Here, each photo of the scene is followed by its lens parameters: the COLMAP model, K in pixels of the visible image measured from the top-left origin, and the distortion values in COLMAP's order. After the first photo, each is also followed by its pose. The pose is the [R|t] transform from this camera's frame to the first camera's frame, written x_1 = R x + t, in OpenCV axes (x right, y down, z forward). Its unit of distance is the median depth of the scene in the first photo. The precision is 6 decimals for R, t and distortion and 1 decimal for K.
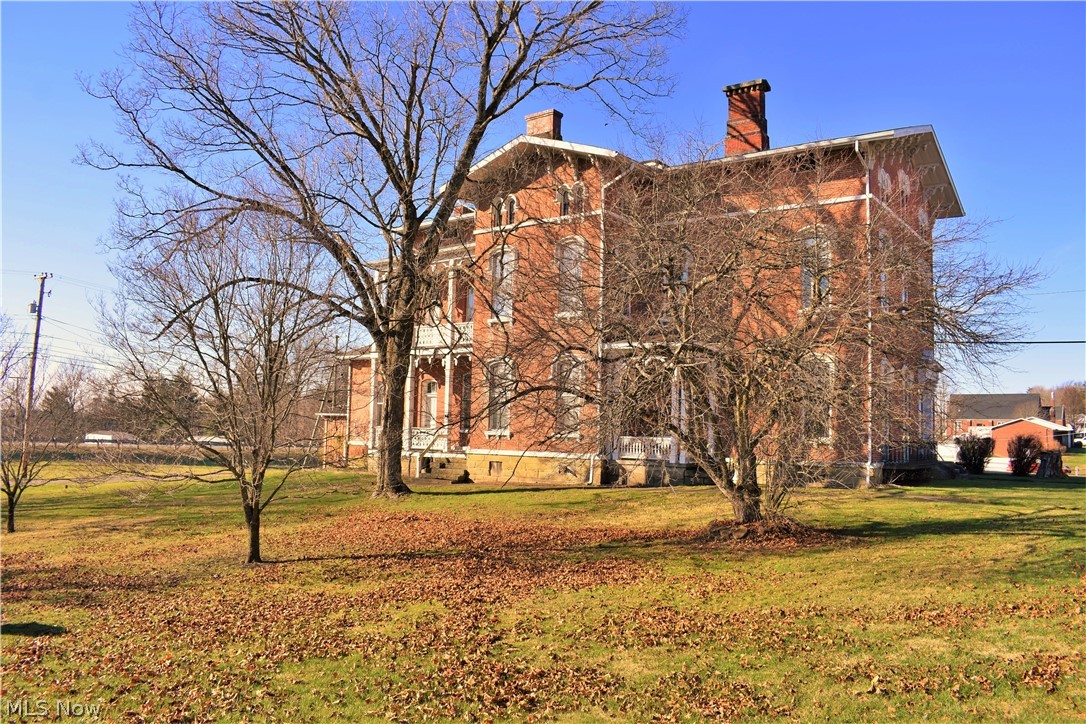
lens RADIAL K [[850.9, 0, 543.2], [0, 850.9, 358.4], [0, 0, 1]] dist [-0.082589, 0.004001]
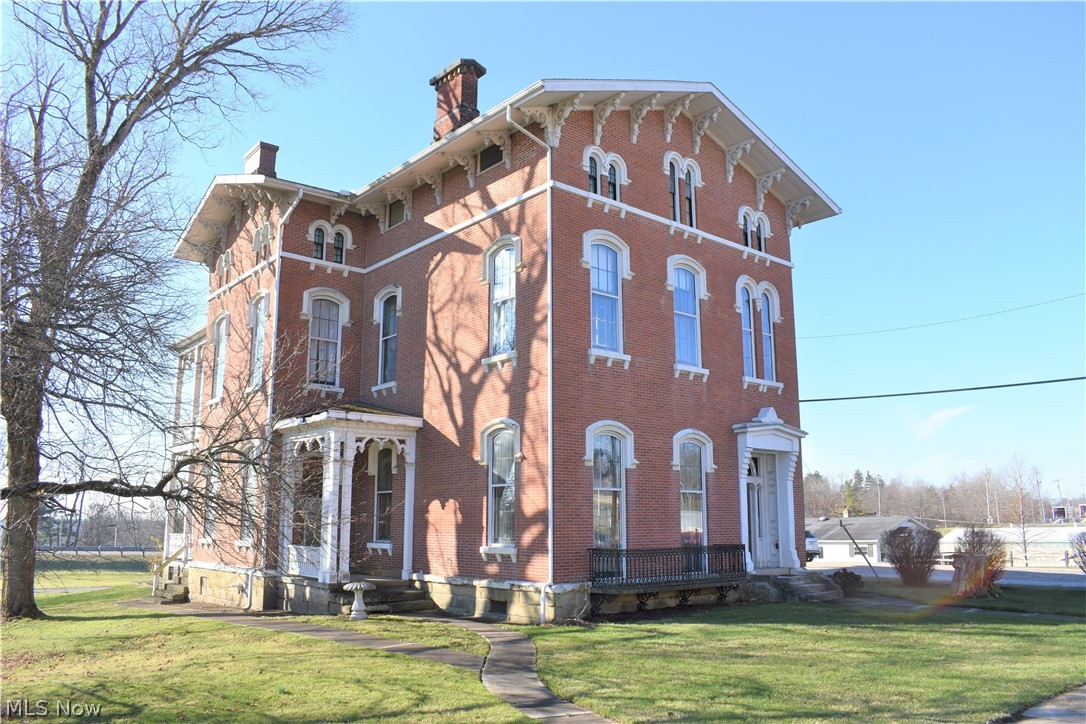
lens RADIAL K [[850.9, 0, 547.6], [0, 850.9, 368.1], [0, 0, 1]] dist [-0.082589, 0.004001]
pose [[0.973145, -0.067252, -0.220152, 0.456488], [0.043986, 0.993076, -0.108929, 0.026450], [0.225953, 0.096320, 0.969365, 0.296797]]
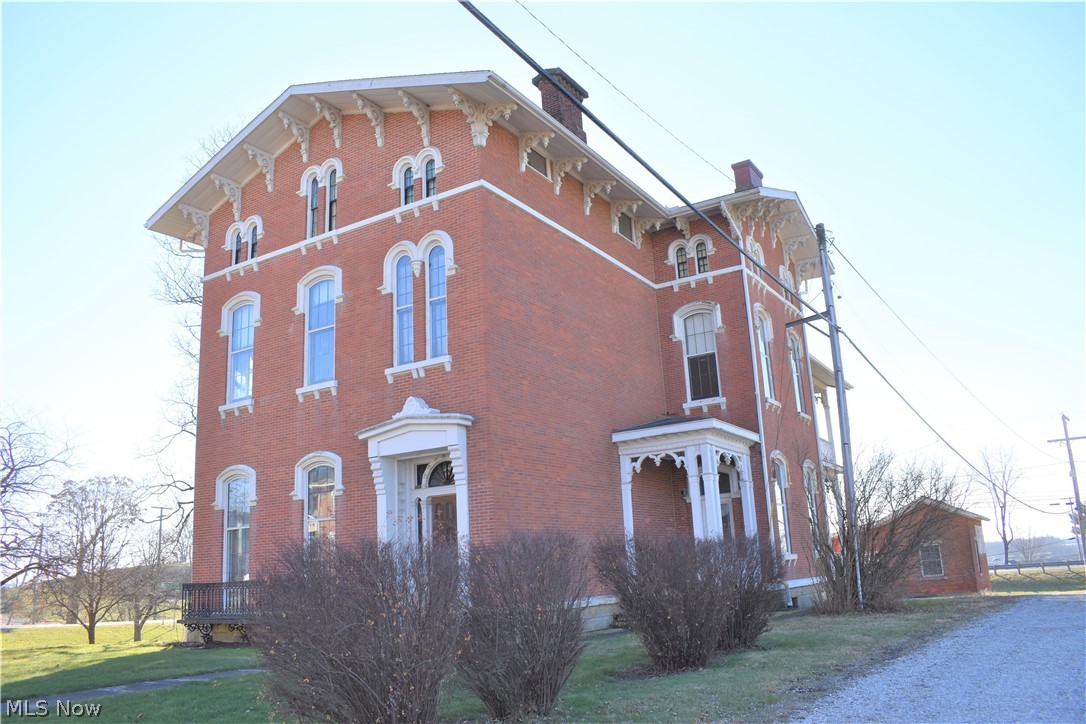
lens RADIAL K [[850.9, 0, 541.8], [0, 850.9, 351.5], [0, 0, 1]] dist [-0.082589, 0.004001]
pose [[0.068211, -0.270522, -0.960294, 1.046411], [0.139302, 0.955690, -0.259330, 0.120180], [0.987898, -0.116081, 0.102873, 1.090905]]
